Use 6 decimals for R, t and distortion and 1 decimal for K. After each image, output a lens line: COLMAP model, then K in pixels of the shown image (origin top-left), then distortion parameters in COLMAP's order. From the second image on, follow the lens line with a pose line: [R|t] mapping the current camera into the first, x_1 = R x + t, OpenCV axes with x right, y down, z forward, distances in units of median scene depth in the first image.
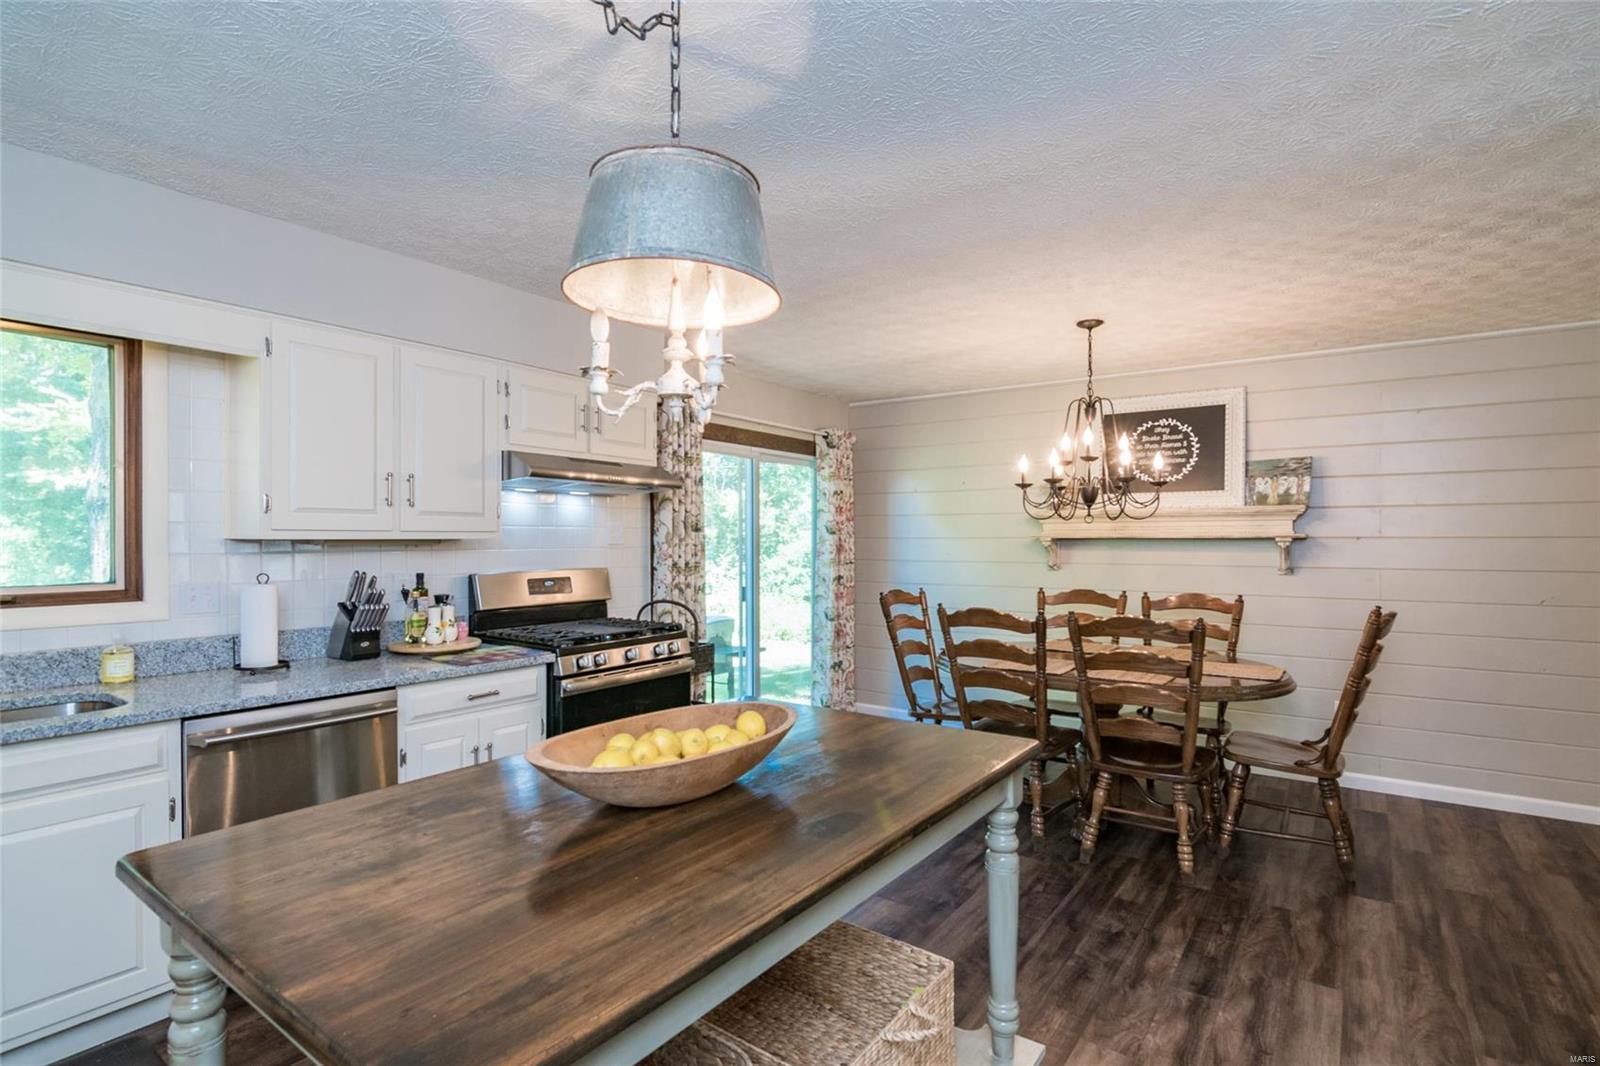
lens RADIAL K [[796.2, 0, 798.7], [0, 796.2, 537.5], [0, 0, 1]] dist [-0.014331, -0.000906]
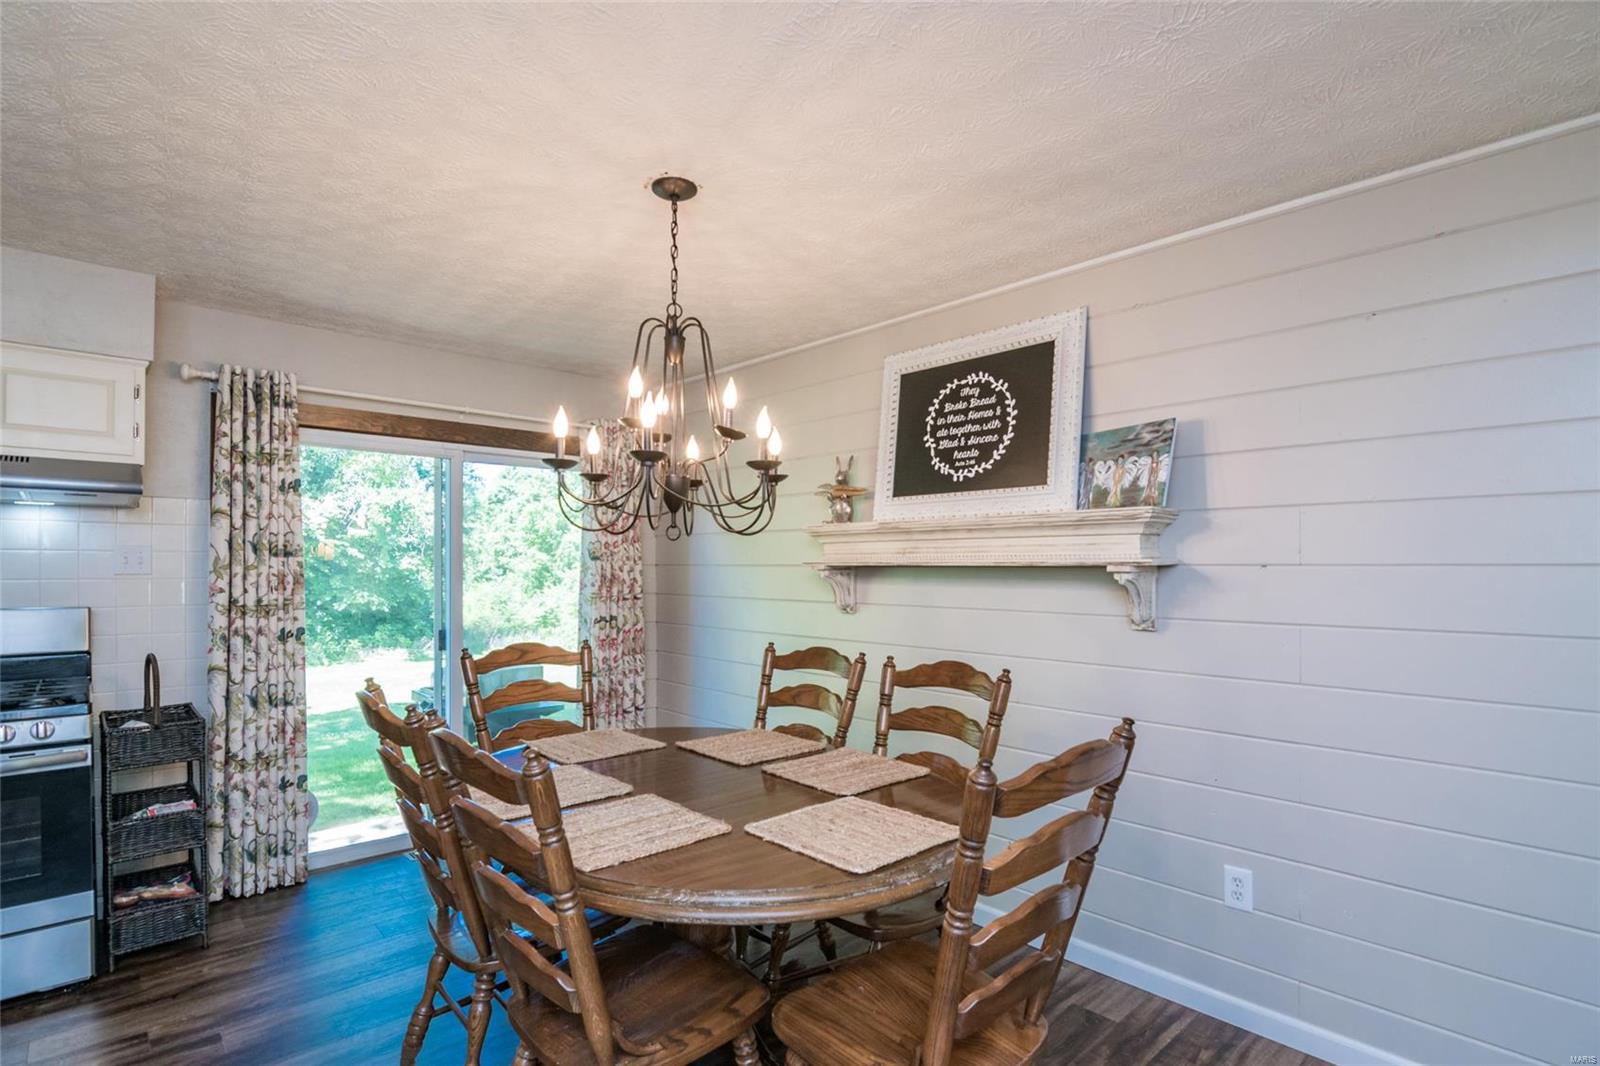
lens RADIAL K [[796.2, 0, 798.9], [0, 796.2, 567.0], [0, 0, 1]] dist [-0.014331, -0.000906]
pose [[0.980575, 0.000920, -0.196142, 0.481671], [-0.000265, 0.999994, 0.003367, -0.000261], [0.196144, -0.003250, 0.980570, 0.390734]]
